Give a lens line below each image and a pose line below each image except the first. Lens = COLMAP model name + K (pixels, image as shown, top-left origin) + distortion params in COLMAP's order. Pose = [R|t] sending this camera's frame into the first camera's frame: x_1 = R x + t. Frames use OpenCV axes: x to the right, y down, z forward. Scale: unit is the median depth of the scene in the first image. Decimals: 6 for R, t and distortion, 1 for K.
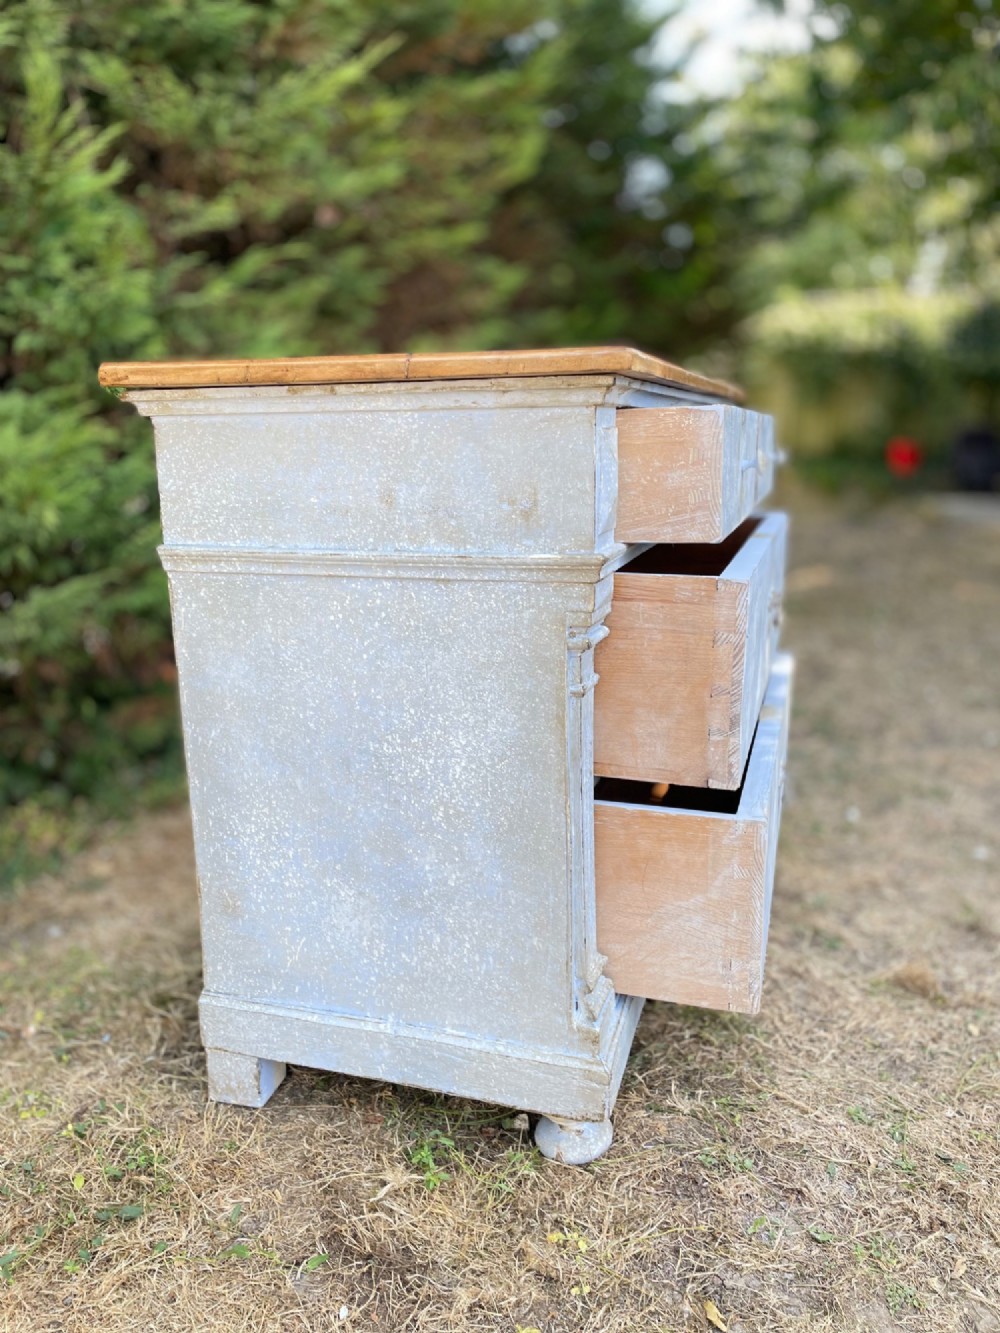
lens RADIAL K [[959.9, 0, 500.0], [0, 959.9, 666.5], [0, 0, 1]] dist [0.108552, -0.102178]
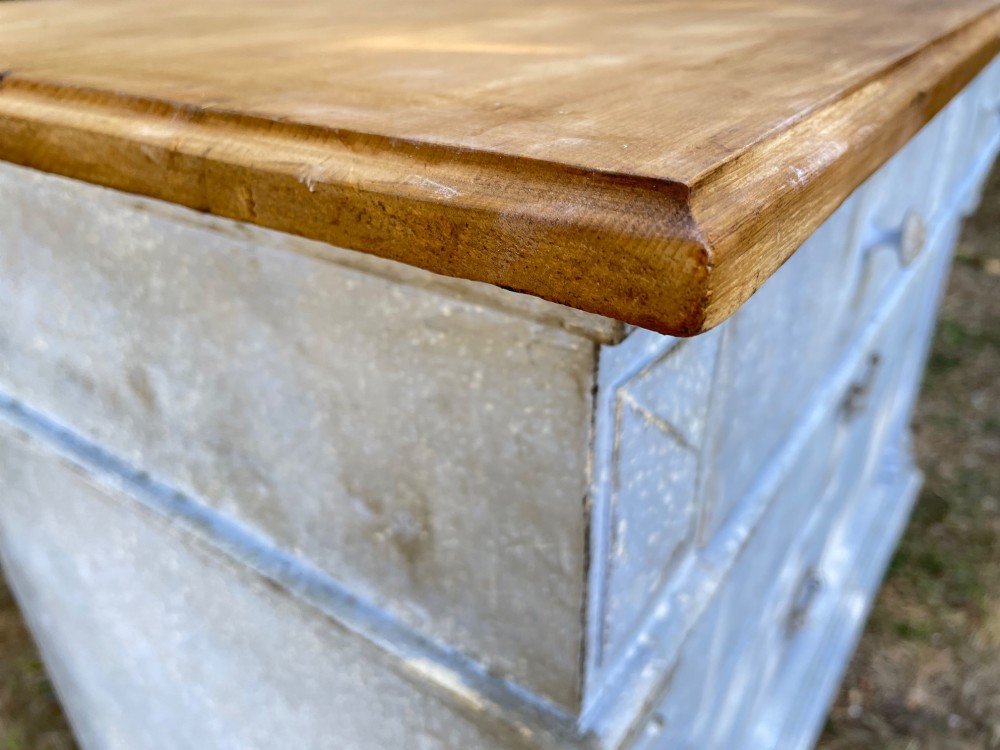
lens RADIAL K [[790.0, 0, 500.0], [0, 790.0, 375.0], [0, 0, 1]] dist [0.087850, -0.159192]
pose [[0.960478, 0.134619, -0.243636, 0.110768], [-0.061354, 0.956135, 0.286430, -0.277418], [0.271508, -0.260162, 0.926606, 0.703877]]
